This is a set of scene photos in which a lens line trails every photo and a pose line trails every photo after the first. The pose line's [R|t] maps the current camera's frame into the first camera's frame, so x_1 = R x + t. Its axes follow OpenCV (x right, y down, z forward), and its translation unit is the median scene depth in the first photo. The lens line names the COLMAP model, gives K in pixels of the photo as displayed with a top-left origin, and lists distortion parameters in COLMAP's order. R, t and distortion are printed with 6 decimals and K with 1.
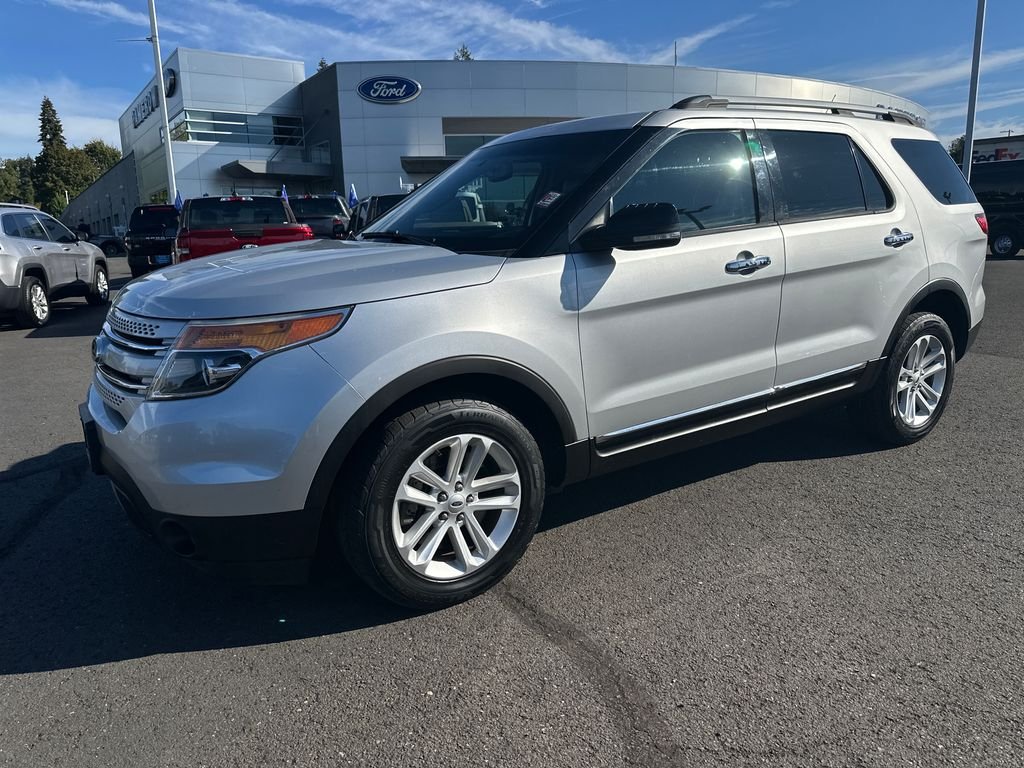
lens RADIAL K [[777.8, 0, 512.0], [0, 777.8, 384.0], [0, 0, 1]] dist [0.090903, -0.096238]
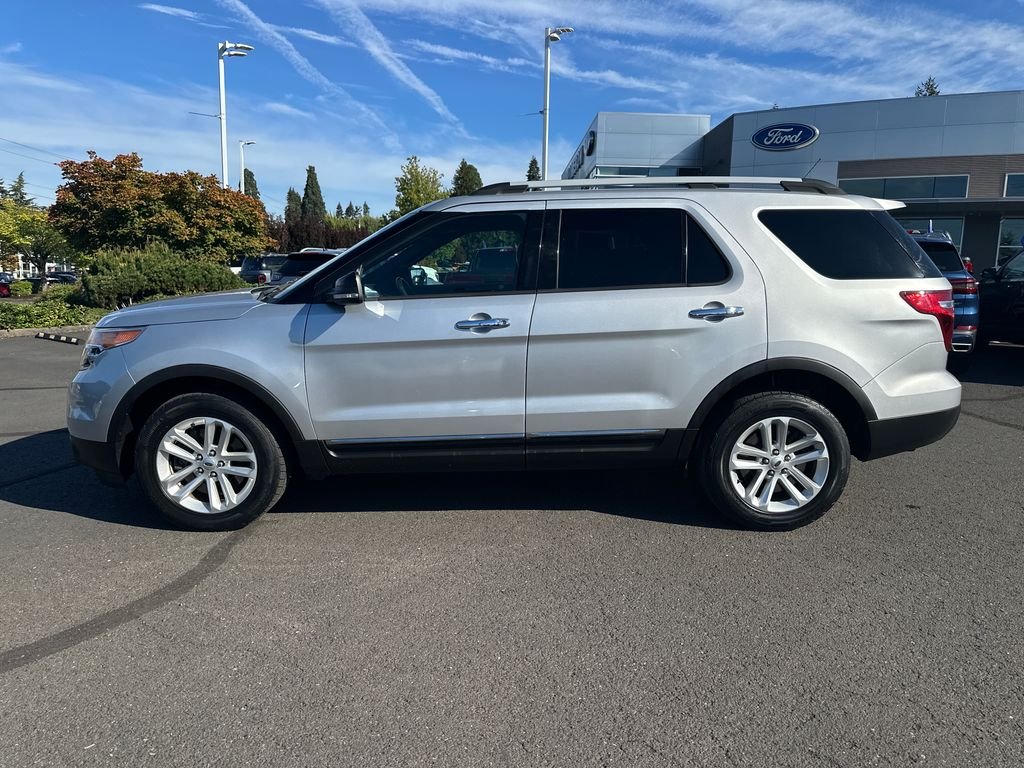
lens RADIAL K [[824.7, 0, 519.5], [0, 824.7, 388.8], [0, 0, 1]] dist [-0.009642, 0.001554]
pose [[0.814922, 0.118076, -0.567416, 0.111214], [-0.147598, 0.989028, -0.006169, -0.005811], [0.560462, 0.088776, 0.823408, 0.001974]]
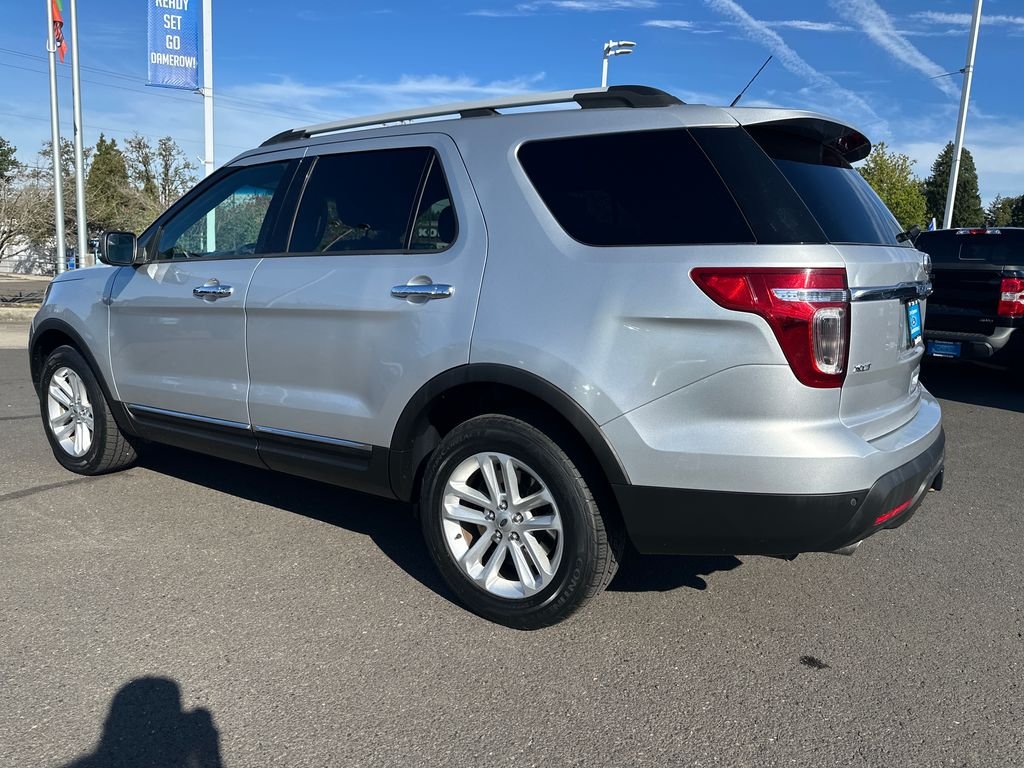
lens RADIAL K [[777.8, 0, 512.0], [0, 777.8, 384.0], [0, 0, 1]] dist [0.090903, -0.096238]
pose [[0.298937, 0.186474, -0.935876, 0.148522], [-0.229394, 0.966007, 0.119204, -0.026106], [0.926291, 0.179050, 0.331551, 0.109489]]
